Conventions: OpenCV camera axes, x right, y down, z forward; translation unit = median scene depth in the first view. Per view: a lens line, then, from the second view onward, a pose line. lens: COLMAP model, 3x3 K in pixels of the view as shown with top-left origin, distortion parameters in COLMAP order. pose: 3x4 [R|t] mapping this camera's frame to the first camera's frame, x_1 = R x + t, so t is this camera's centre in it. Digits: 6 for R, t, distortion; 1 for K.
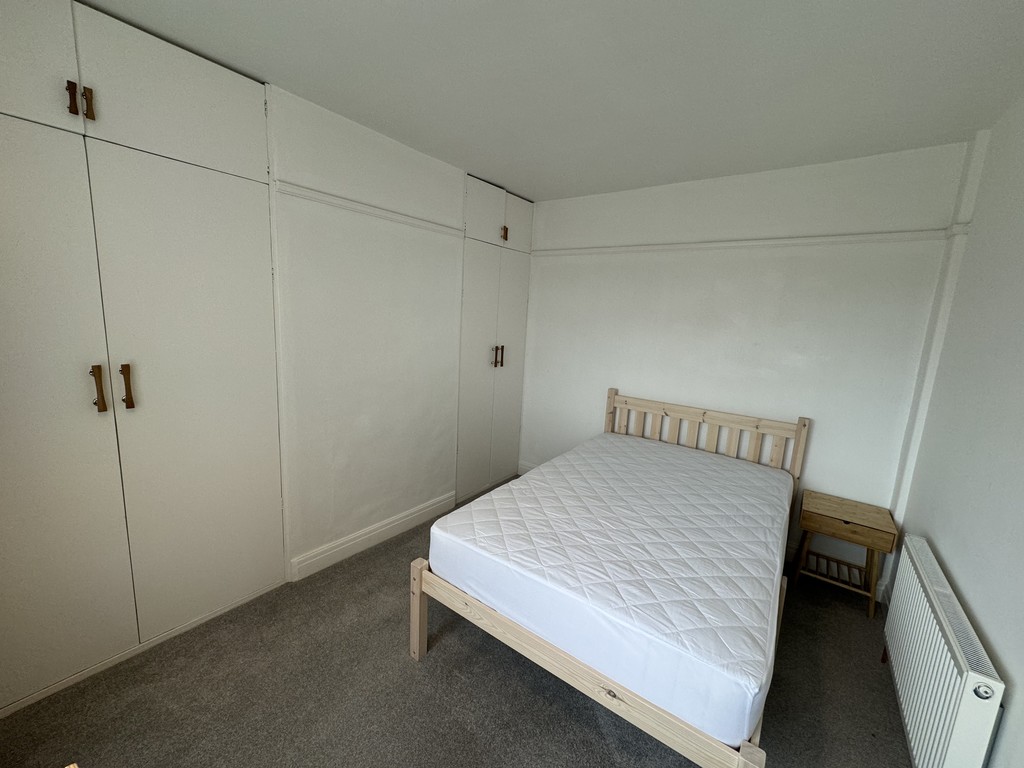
lens RADIAL K [[402.9, 0, 512.2], [0, 402.9, 377.7], [0, 0, 1]] dist [-0.000422, 0.000032]
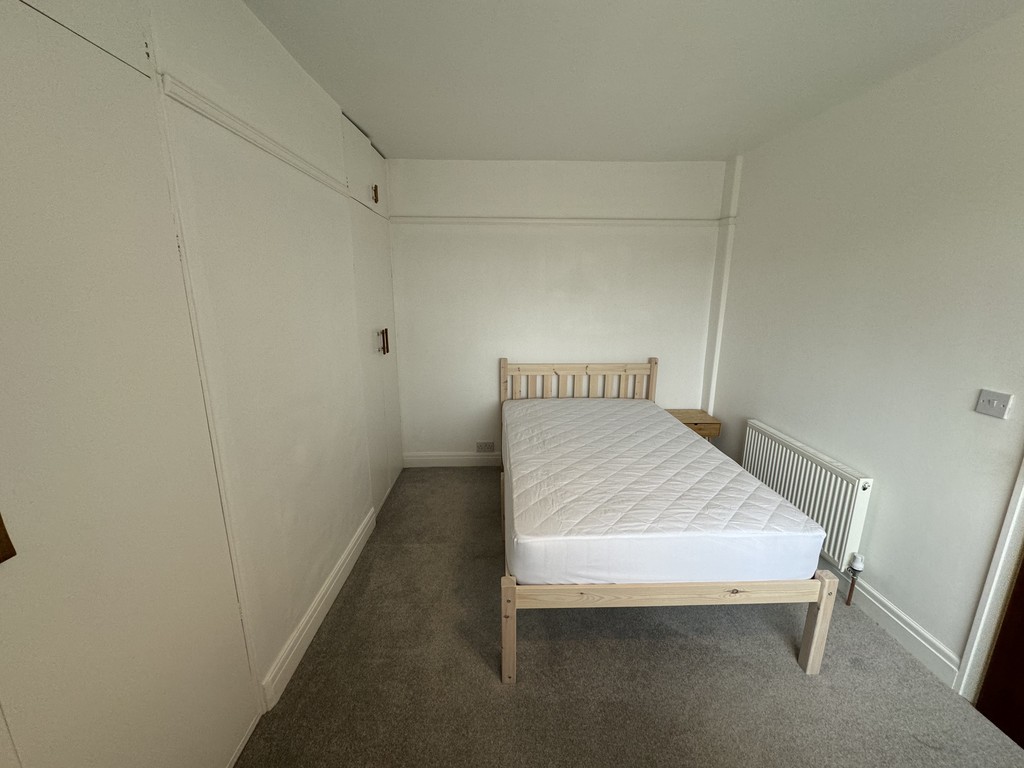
lens RADIAL K [[402.9, 0, 512.2], [0, 402.9, 377.7], [0, 0, 1]] dist [-0.000422, 0.000032]
pose [[0.793622, -0.178530, 0.581628, -0.503897], [0.132227, 0.983740, 0.121535, -0.069042], [-0.593868, -0.019546, 0.804325, 0.220605]]
